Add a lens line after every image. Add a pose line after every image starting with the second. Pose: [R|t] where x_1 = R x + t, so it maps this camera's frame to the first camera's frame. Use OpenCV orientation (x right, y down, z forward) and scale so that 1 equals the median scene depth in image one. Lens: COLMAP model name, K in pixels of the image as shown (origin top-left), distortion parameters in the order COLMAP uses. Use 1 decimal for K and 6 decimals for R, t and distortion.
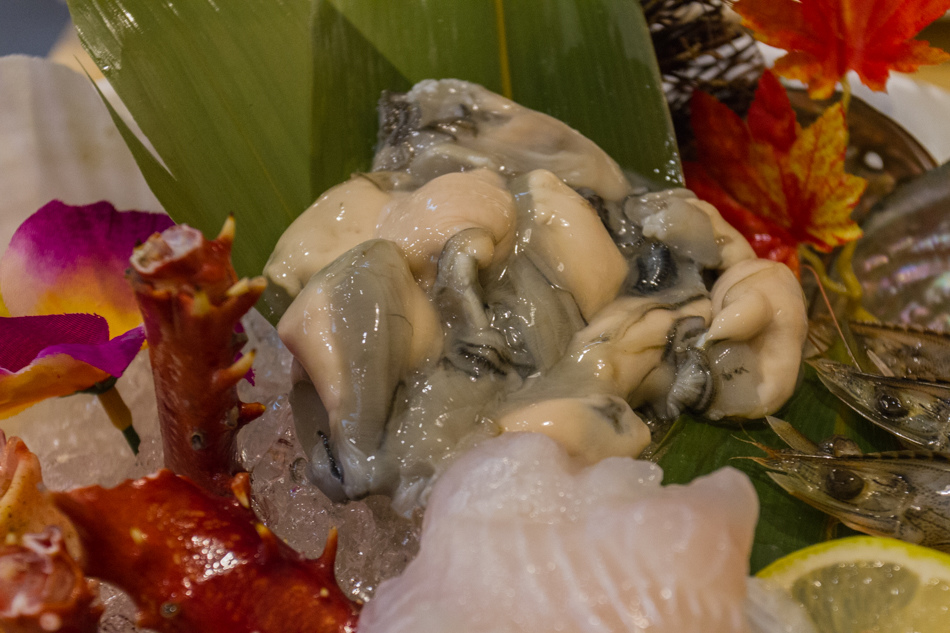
lens RADIAL K [[1781.7, 0, 478.1], [0, 1781.7, 316.5], [0, 0, 1]] dist [0.028060, 0.000000]
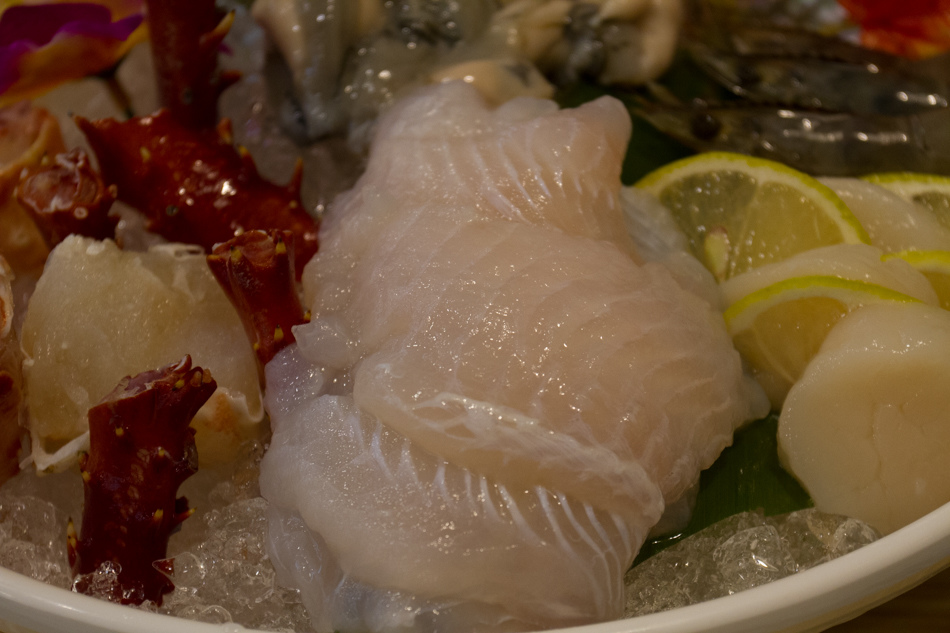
lens RADIAL K [[1781.7, 0, 471.6], [0, 1781.7, 316.5], [0, 0, 1]] dist [0.028060, 0.000000]
pose [[0.999752, -0.012142, 0.018647, 0.015743], [0.010949, 0.997967, 0.062780, 0.151188], [-0.019372, -0.062560, 0.997853, -0.266502]]
